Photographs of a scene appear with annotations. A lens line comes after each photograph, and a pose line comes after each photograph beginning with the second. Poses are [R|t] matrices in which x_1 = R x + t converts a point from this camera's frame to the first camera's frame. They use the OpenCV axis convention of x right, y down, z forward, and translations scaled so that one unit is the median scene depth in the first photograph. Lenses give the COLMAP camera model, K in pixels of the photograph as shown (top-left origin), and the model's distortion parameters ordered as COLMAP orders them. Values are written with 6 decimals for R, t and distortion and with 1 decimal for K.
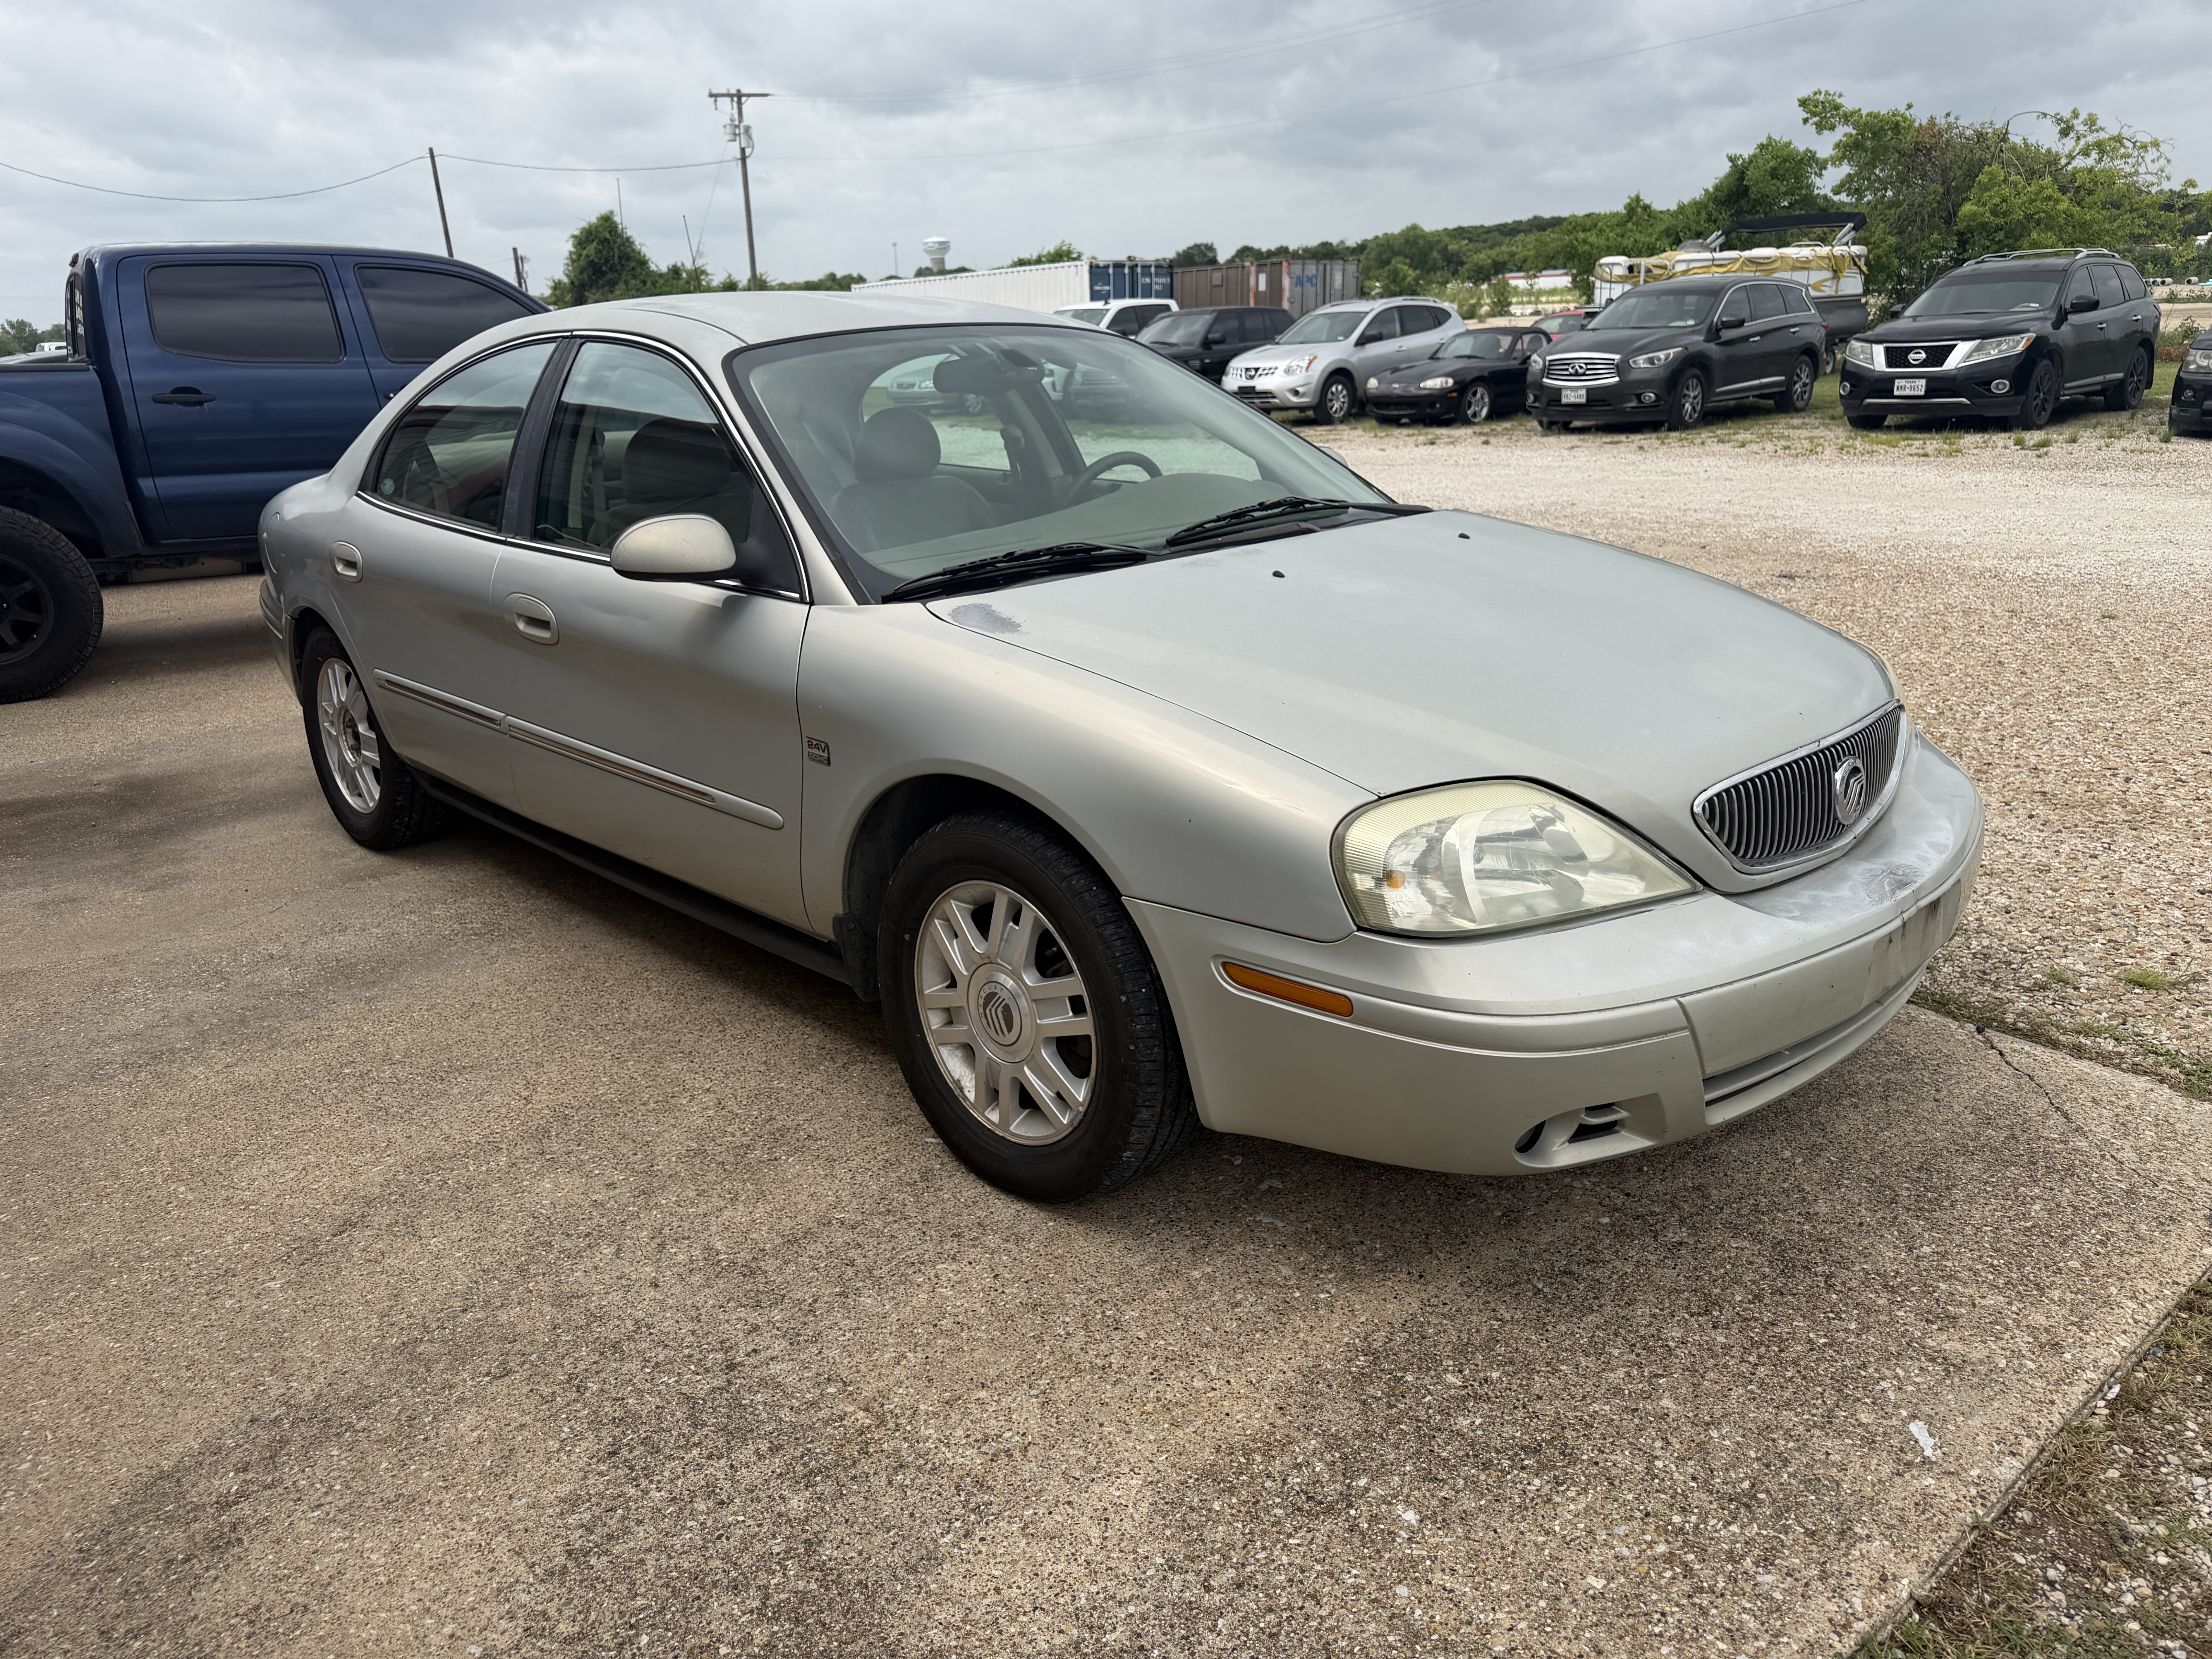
lens RADIAL K [[1555.1, 0, 1097.5], [0, 1555.1, 813.3], [0, 0, 1]] dist [0.050265, -0.072625]
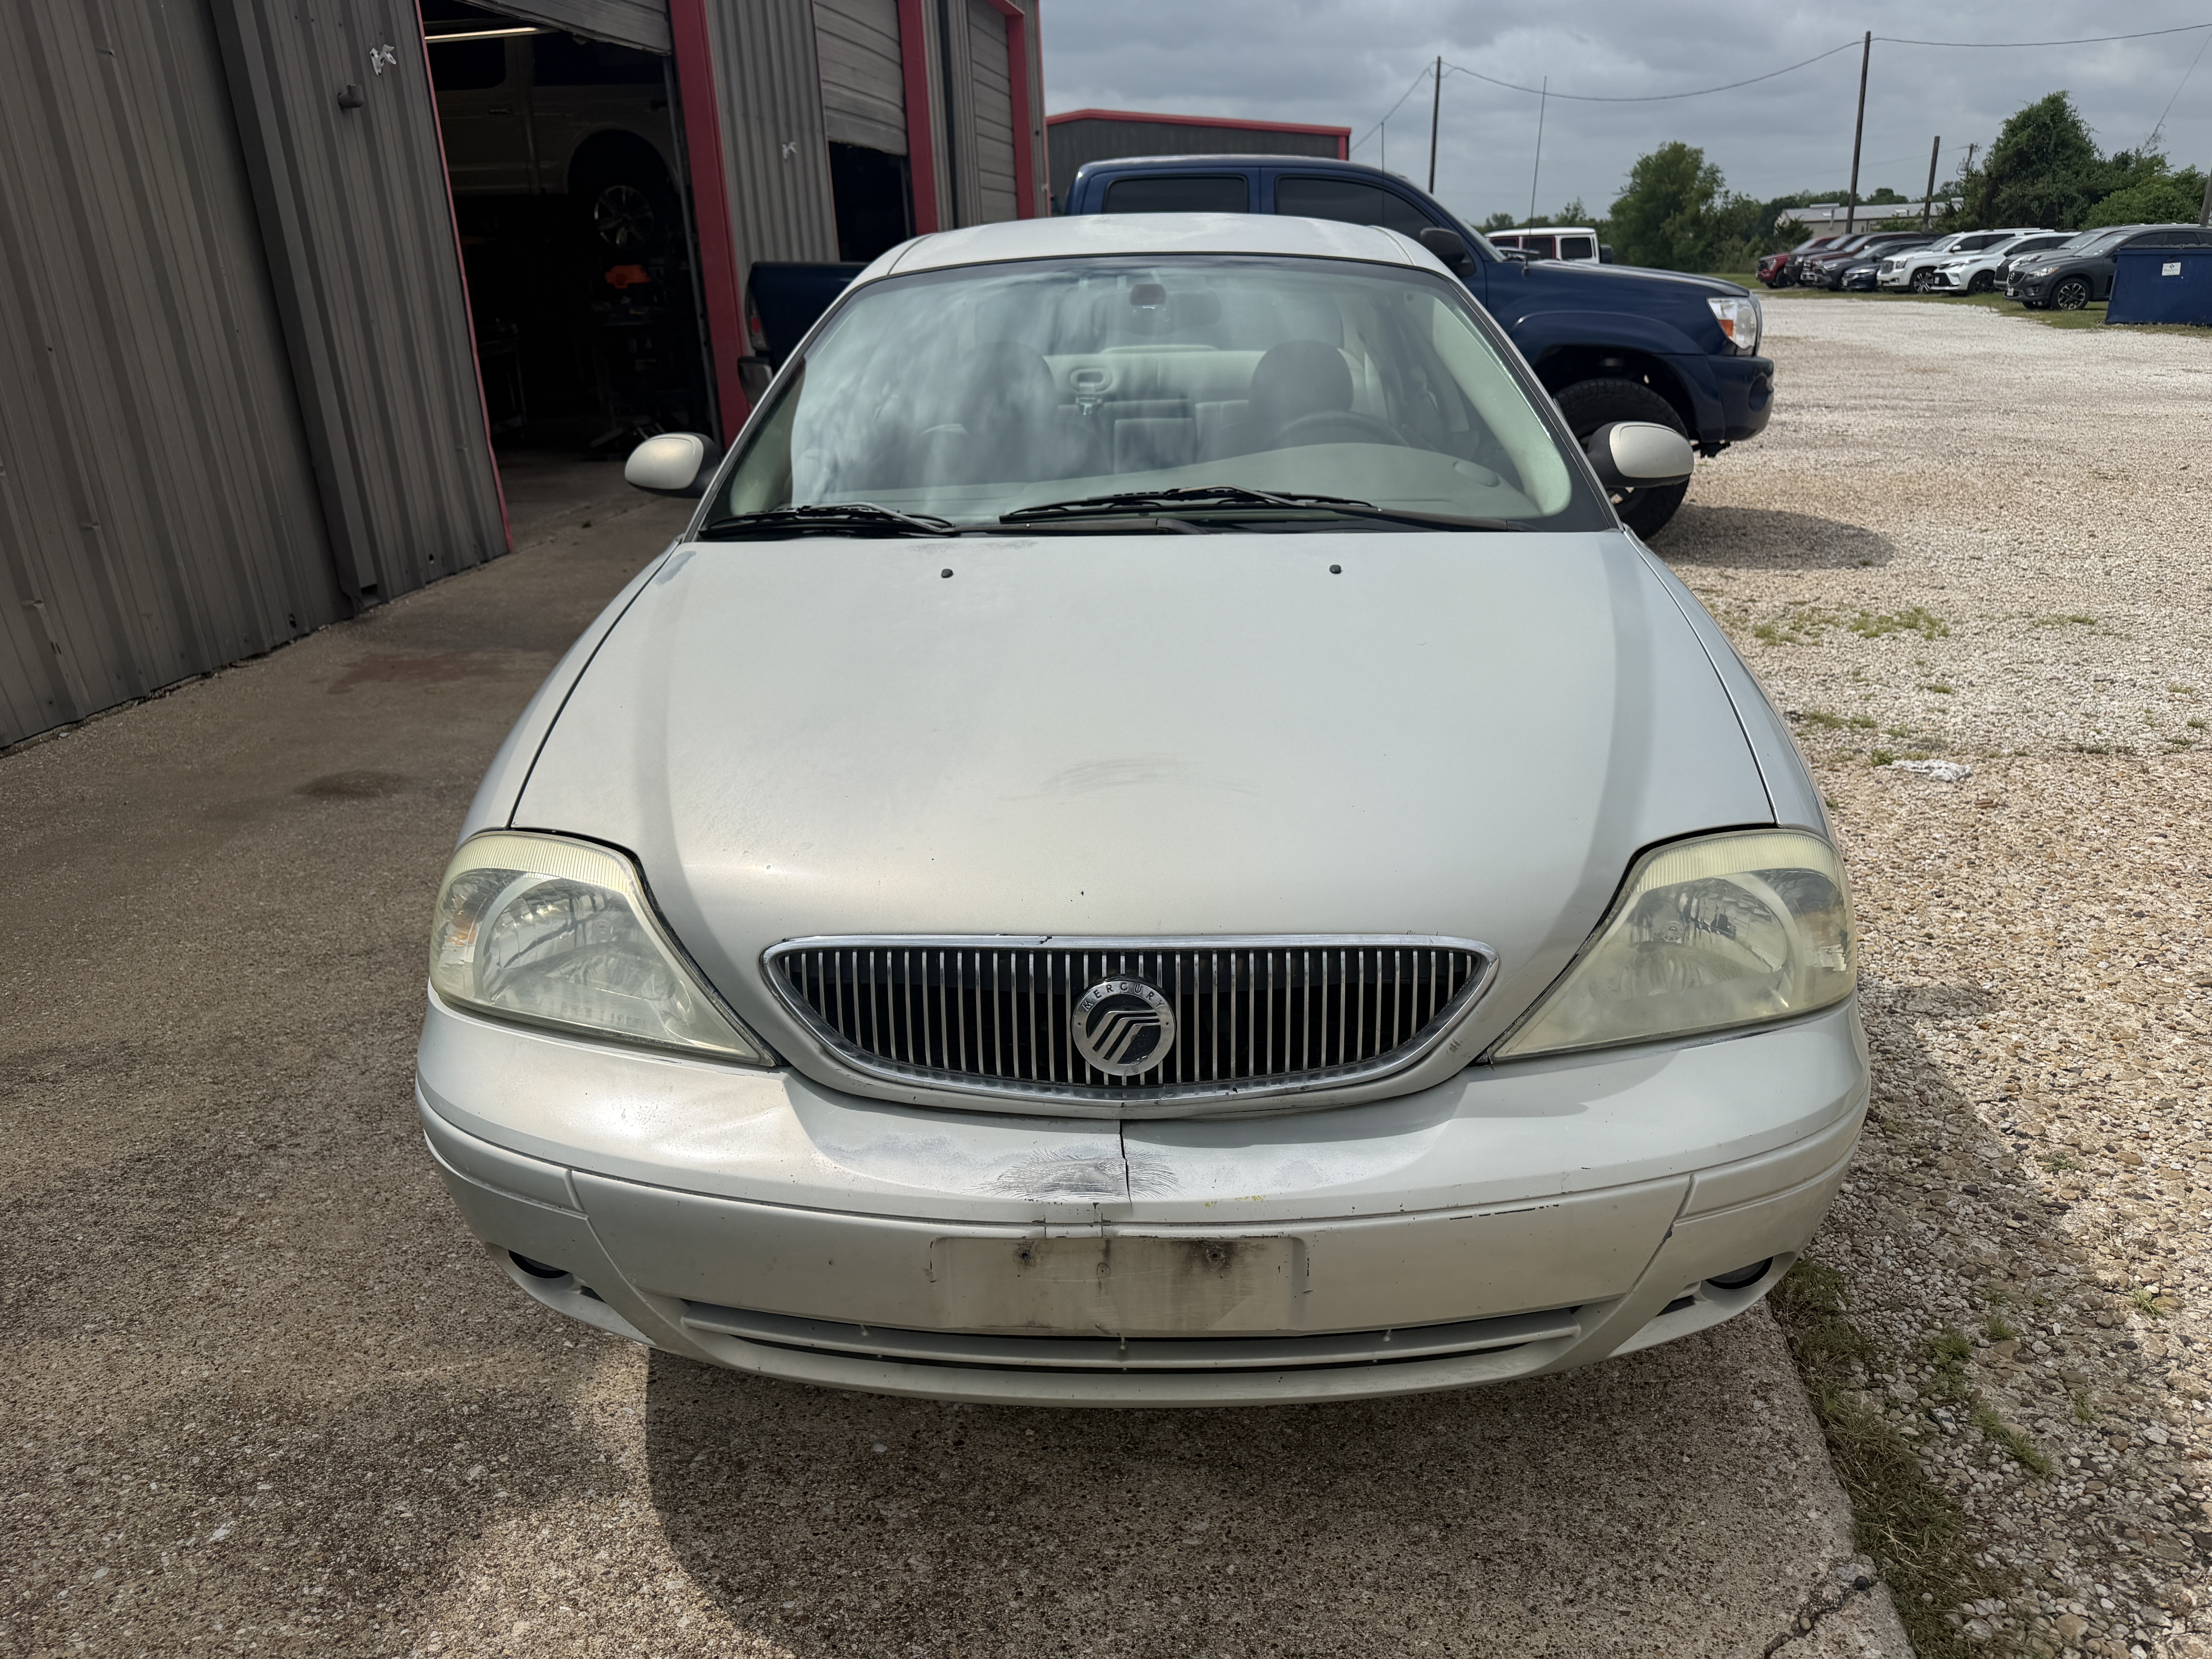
lens RADIAL K [[1555.6, 0, 1106.0], [0, 1555.6, 829.5], [0, 0, 1]] dist [0.049929, -0.060900]
pose [[0.689719, 0.265404, -0.673682, 0.083786], [-0.219216, 0.963276, 0.155058, -0.018222], [0.690095, 0.040736, 0.722571, 0.049302]]
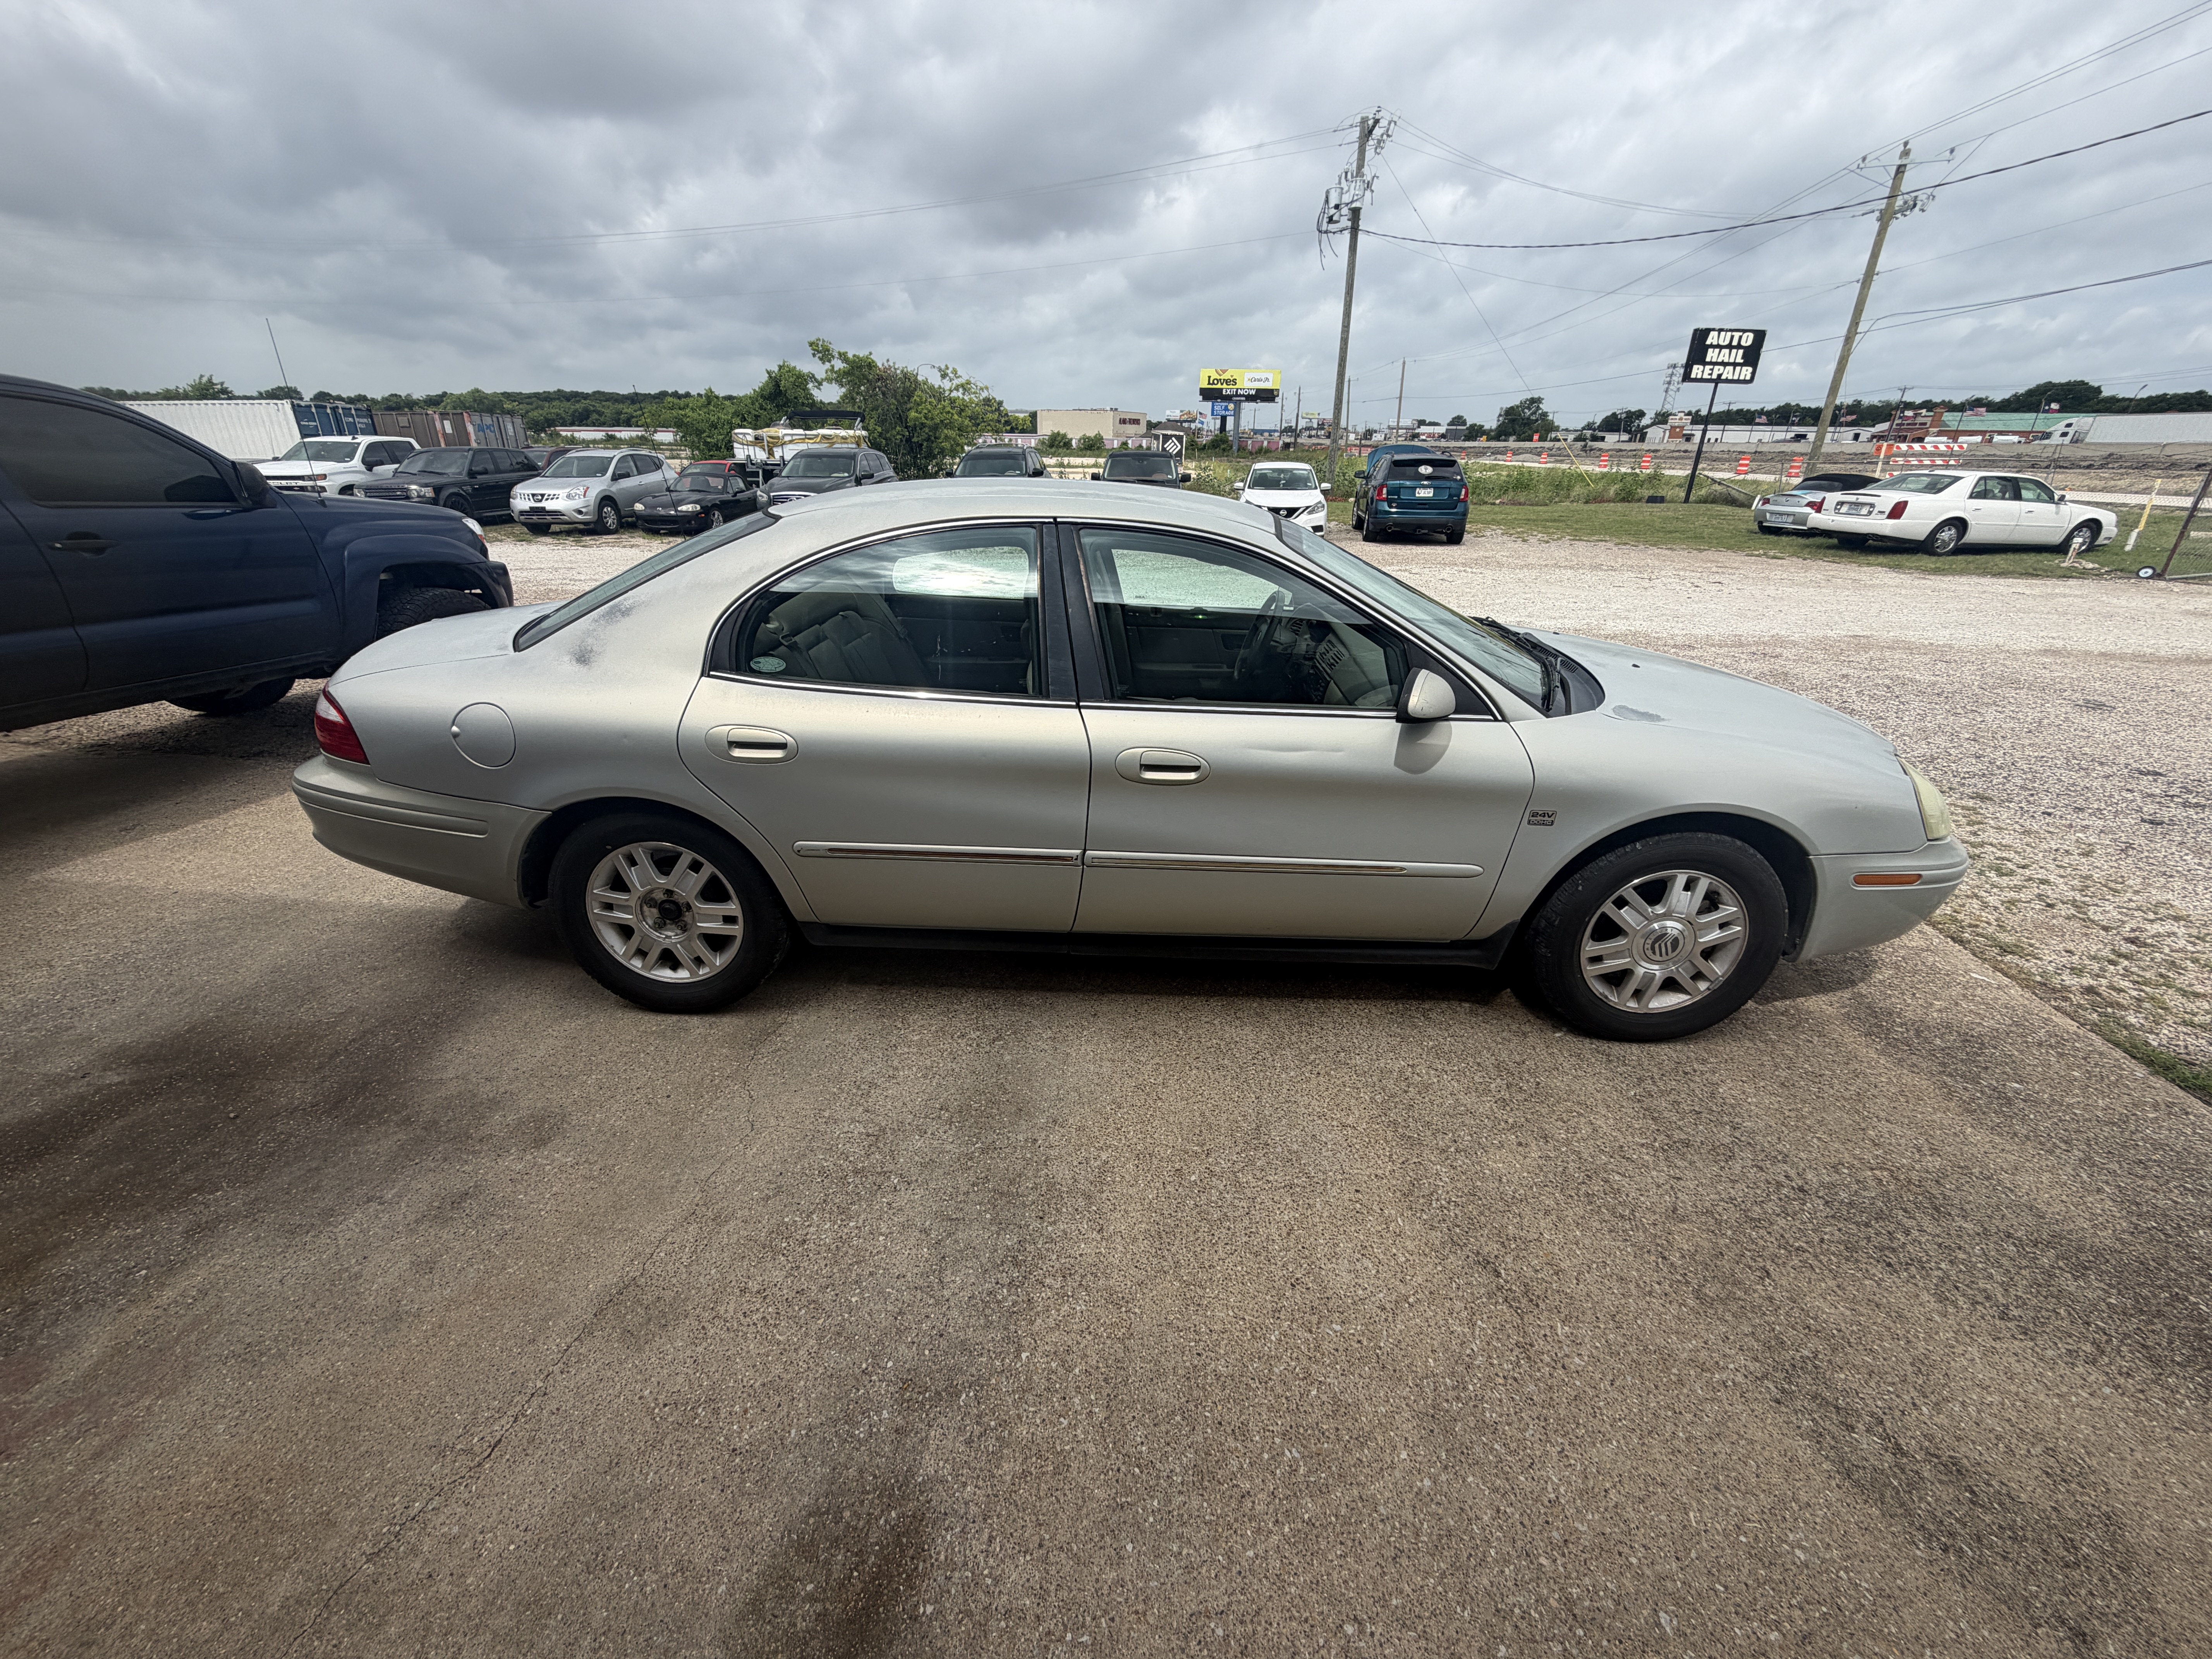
lens RADIAL K [[867.2, 0, 1106.0], [0, 867.2, 829.5], [0, 0, 1]] dist [-0.001654, -0.000170]
pose [[0.722975, -0.232632, 0.650530, -0.111734], [0.171233, 0.972562, 0.157490, -0.025267], [-0.669318, -0.002470, 0.742972, 0.071397]]
